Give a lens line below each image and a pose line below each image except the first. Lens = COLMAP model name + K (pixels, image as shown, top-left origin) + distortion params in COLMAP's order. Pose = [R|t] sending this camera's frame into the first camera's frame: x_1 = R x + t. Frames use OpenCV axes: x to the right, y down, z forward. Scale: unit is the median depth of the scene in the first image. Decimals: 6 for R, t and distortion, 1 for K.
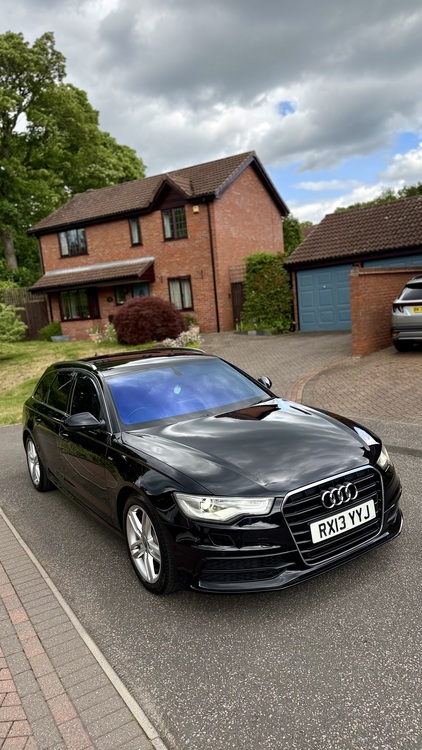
lens RADIAL K [[522.3, 0, 211.0], [0, 522.3, 375.0], [0, 0, 1]] dist [0.069168, -0.097713]
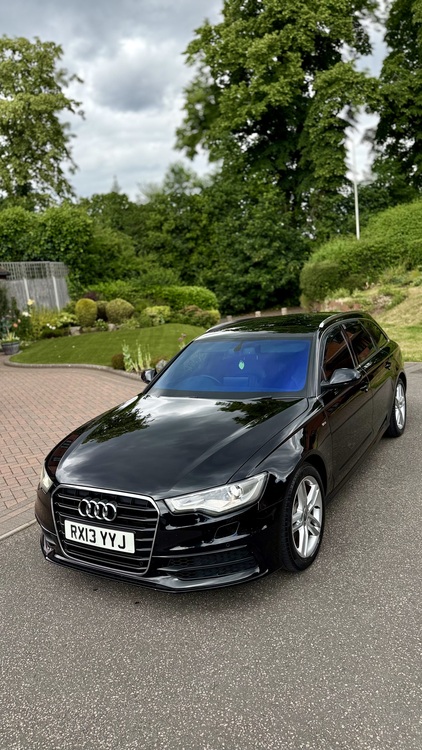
lens RADIAL K [[516.0, 0, 192.3], [0, 516.0, 378.5], [0, 0, 1]] dist [0.073986, -0.097176]
pose [[0.448123, 0.205886, -0.869941, 1.068740], [-0.052551, 0.977502, 0.204273, -0.203651], [0.892426, -0.045823, 0.448861, 0.717253]]
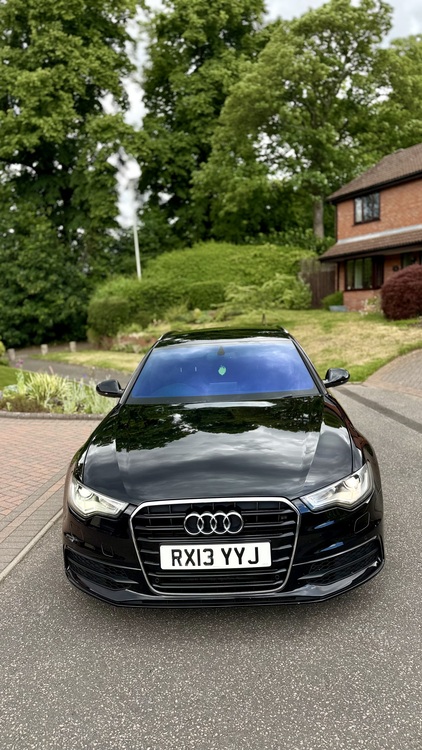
lens RADIAL K [[522.3, 0, 211.0], [0, 522.3, 375.0], [0, 0, 1]] dist [0.069168, -0.097713]
pose [[0.807468, 0.126821, -0.576118, 0.652857], [-0.092855, 0.991768, 0.088175, -0.063134], [0.582557, -0.017703, 0.812597, 0.342648]]
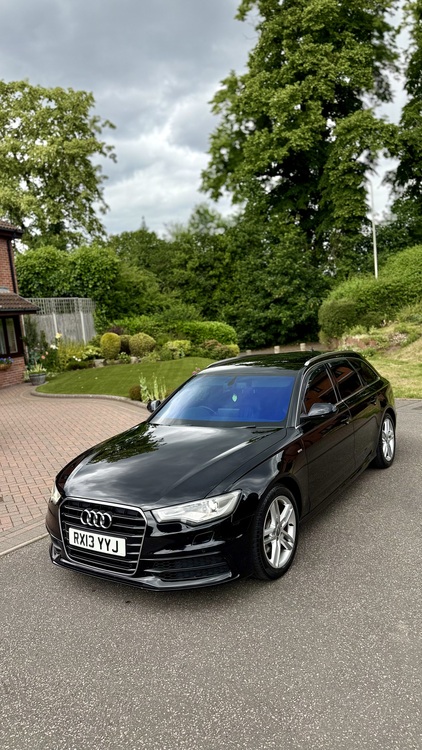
lens RADIAL K [[508.1, 0, 193.1], [0, 508.1, 379.0], [0, 0, 1]] dist [0.121299, -0.185411]
pose [[0.406041, 0.157814, -0.900125, 1.244461], [-0.061081, 0.987460, 0.145573, -0.237164], [0.911811, -0.004128, 0.410589, 0.714262]]
